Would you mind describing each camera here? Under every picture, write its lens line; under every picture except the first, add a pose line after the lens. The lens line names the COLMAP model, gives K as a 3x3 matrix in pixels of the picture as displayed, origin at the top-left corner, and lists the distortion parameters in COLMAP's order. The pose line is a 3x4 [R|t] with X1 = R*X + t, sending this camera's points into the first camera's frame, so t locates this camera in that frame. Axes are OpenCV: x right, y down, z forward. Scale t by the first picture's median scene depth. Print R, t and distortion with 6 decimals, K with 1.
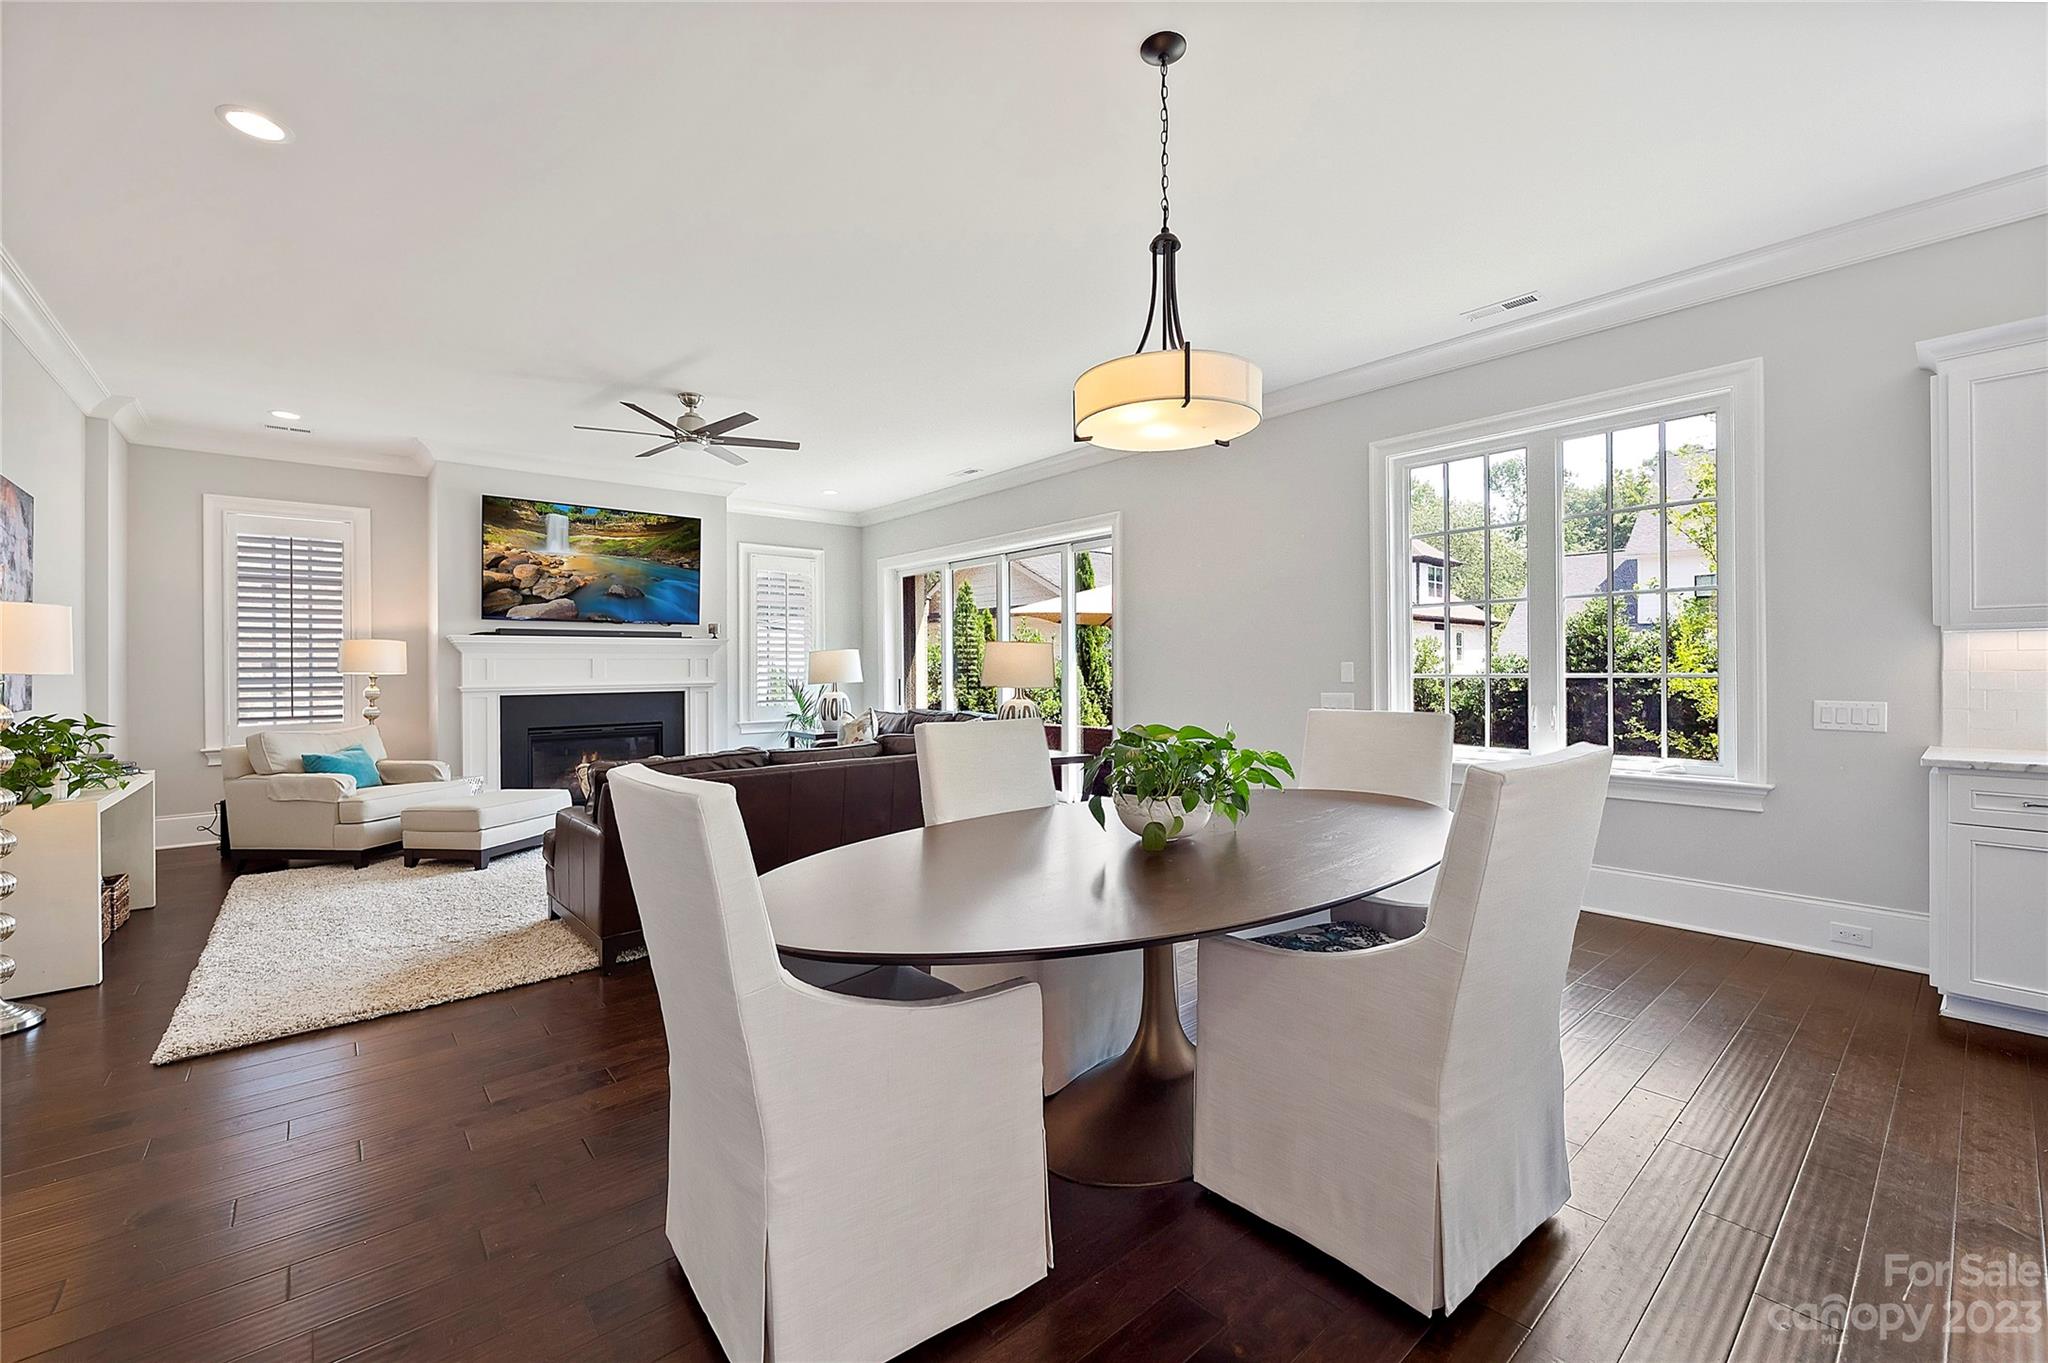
lens RADIAL K [[833.9, 0, 1013.6], [0, 833.9, 653.1], [0, 0, 1]] dist [-0.001327, -0.001380]
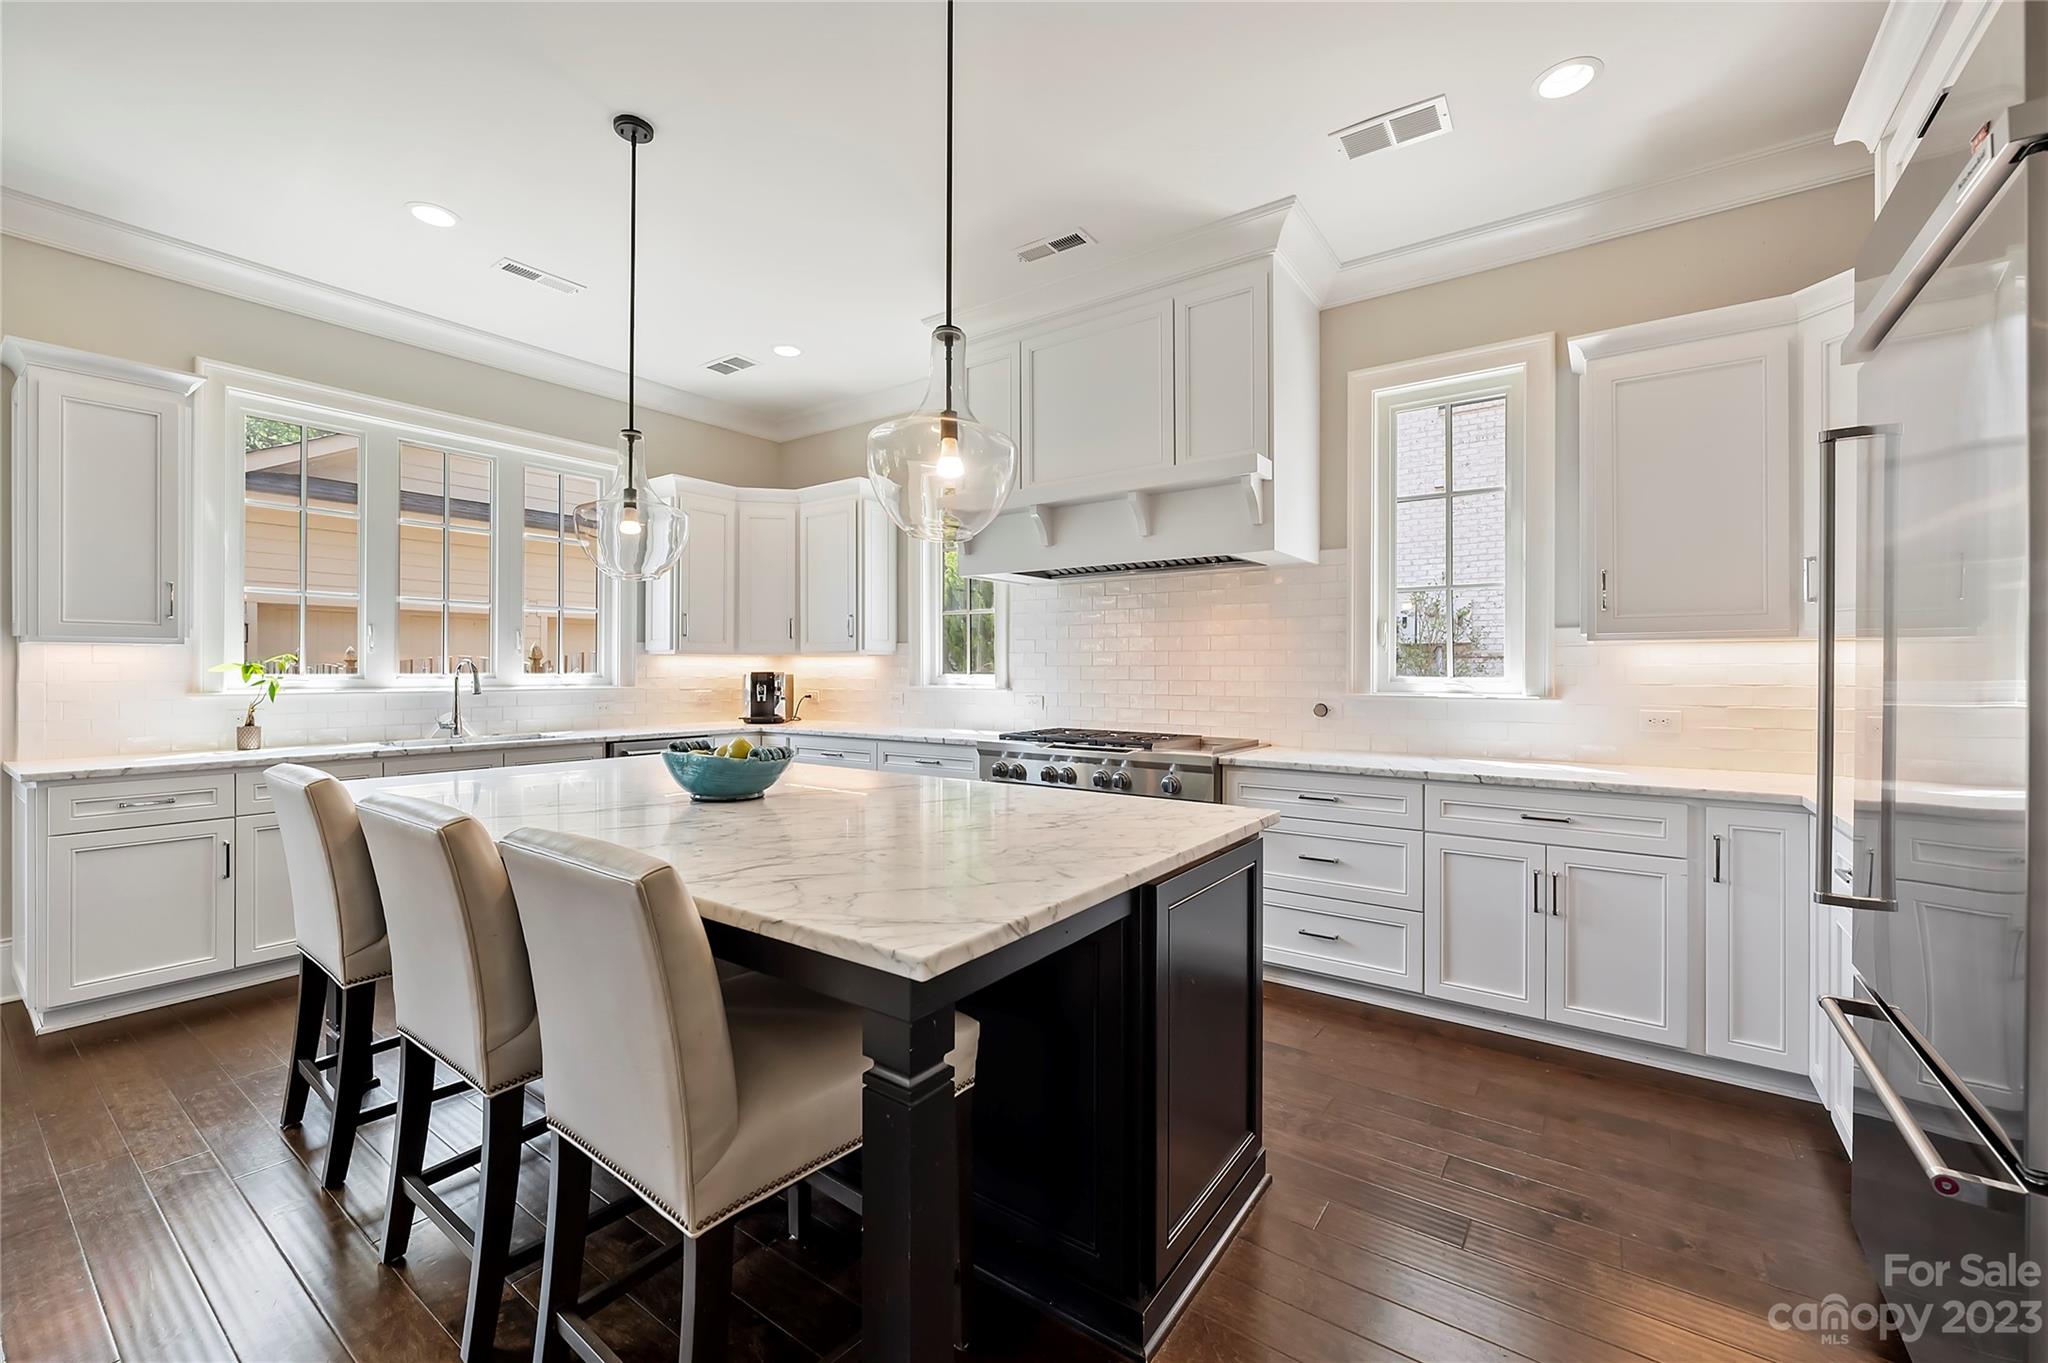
lens RADIAL K [[833.9, 0, 1016.7], [0, 833.9, 676.1], [0, 0, 1]] dist [-0.001327, -0.001380]
pose [[-0.242783, 0.004442, 0.970071, -0.050512], [-0.013398, 0.999879, -0.007932, 0.003008], [-0.969988, -0.014923, -0.242694, 0.058521]]
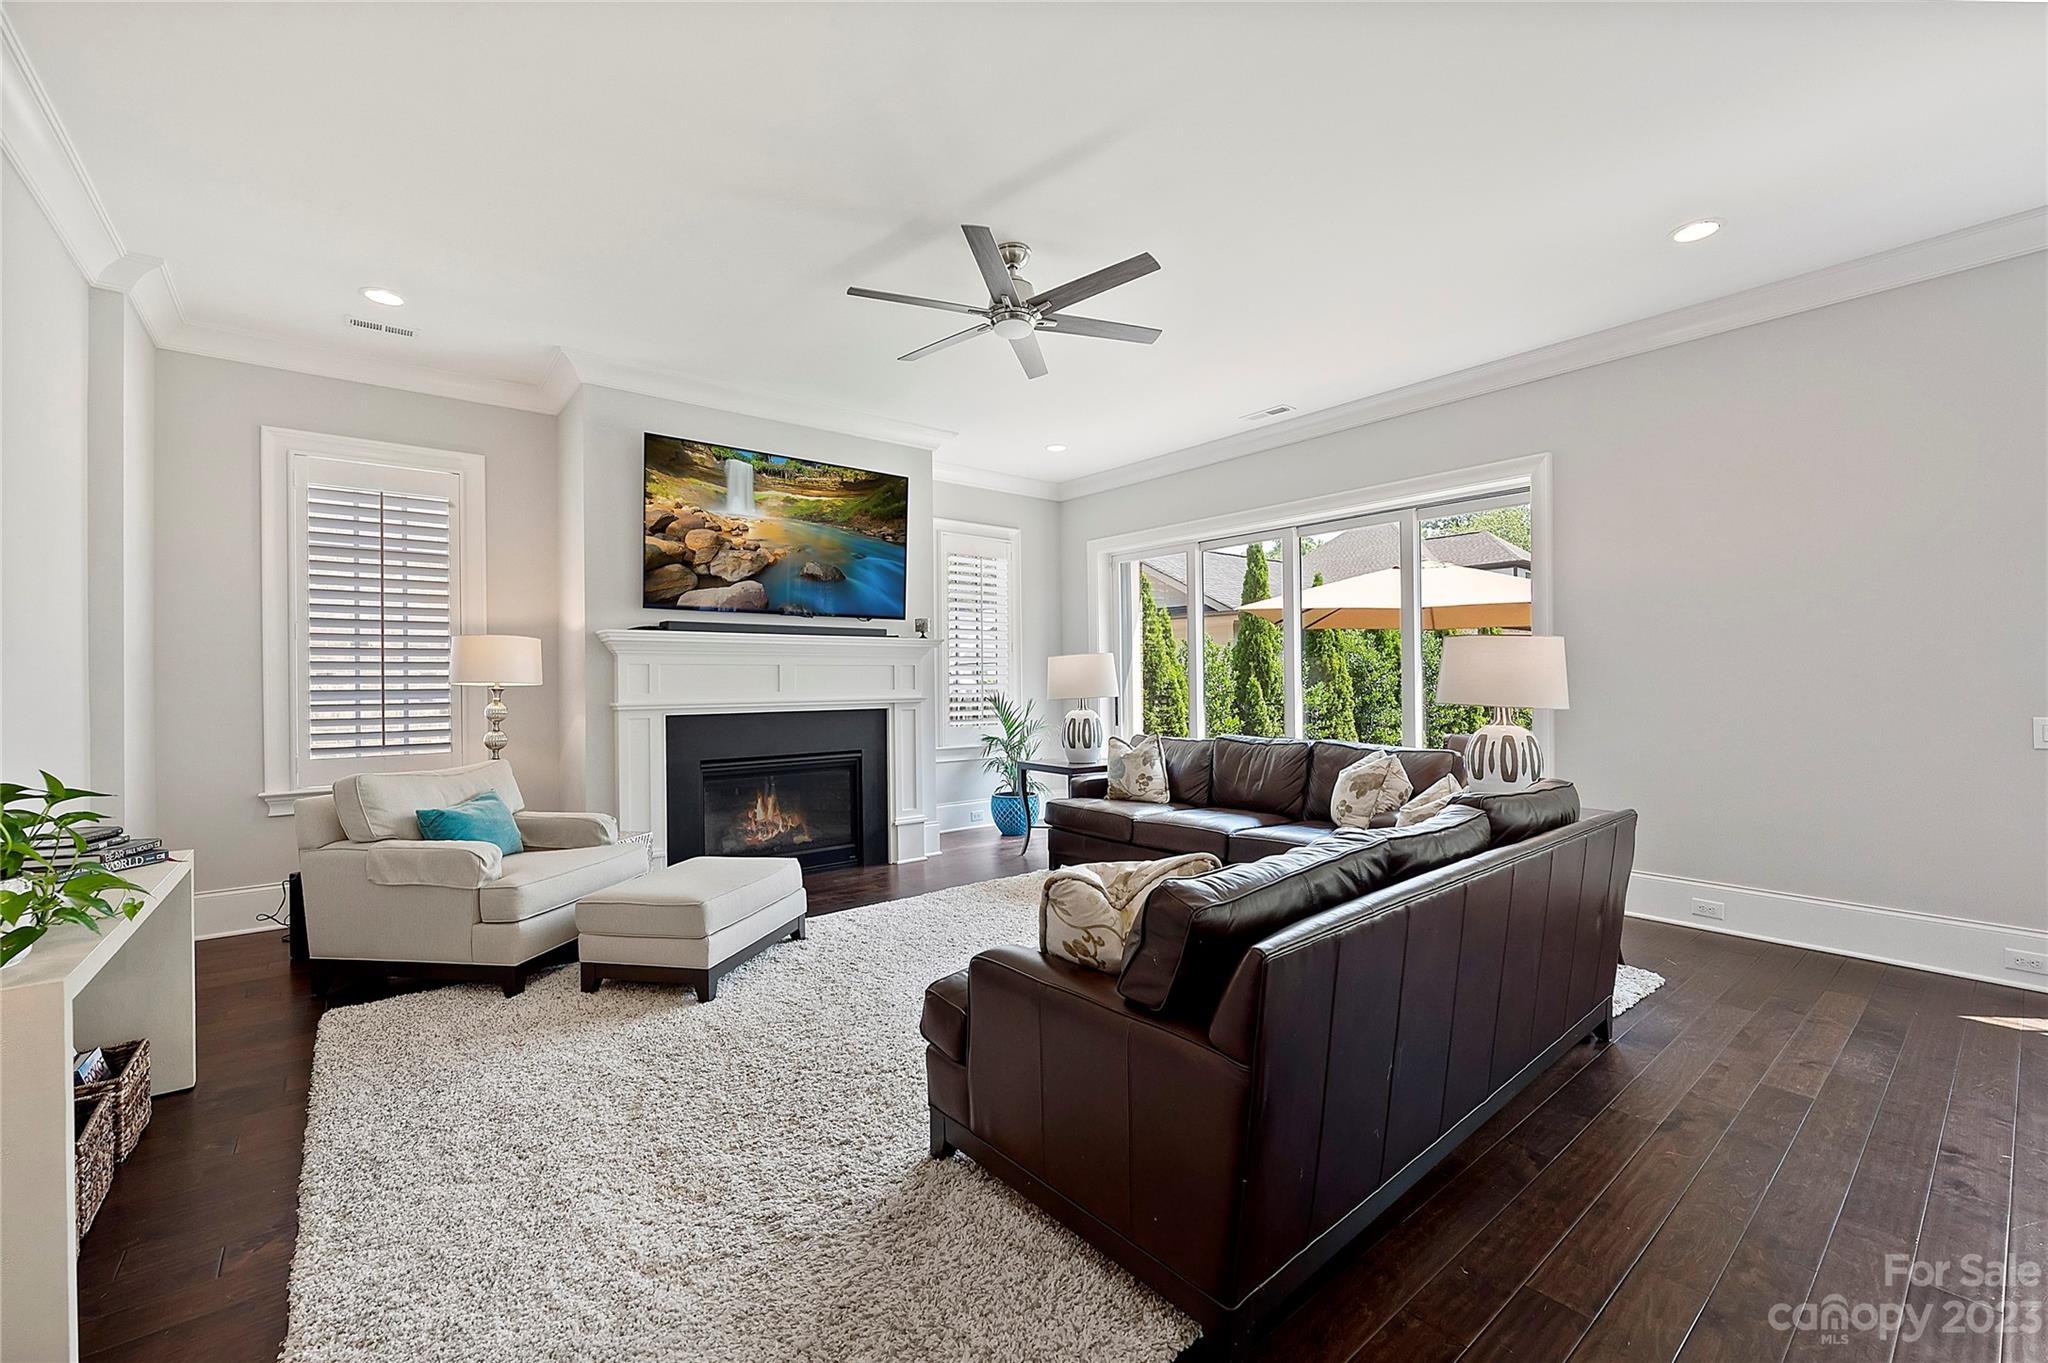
lens RADIAL K [[833.9, 0, 1002.6], [0, 833.9, 667.8], [0, 0, 1]] dist [-0.001327, -0.001380]
pose [[0.999546, 0.000499, -0.030126, -0.314347], [-0.000435, 0.999998, 0.002113, 0.008789], [0.030127, -0.002099, 0.999544, 0.304221]]
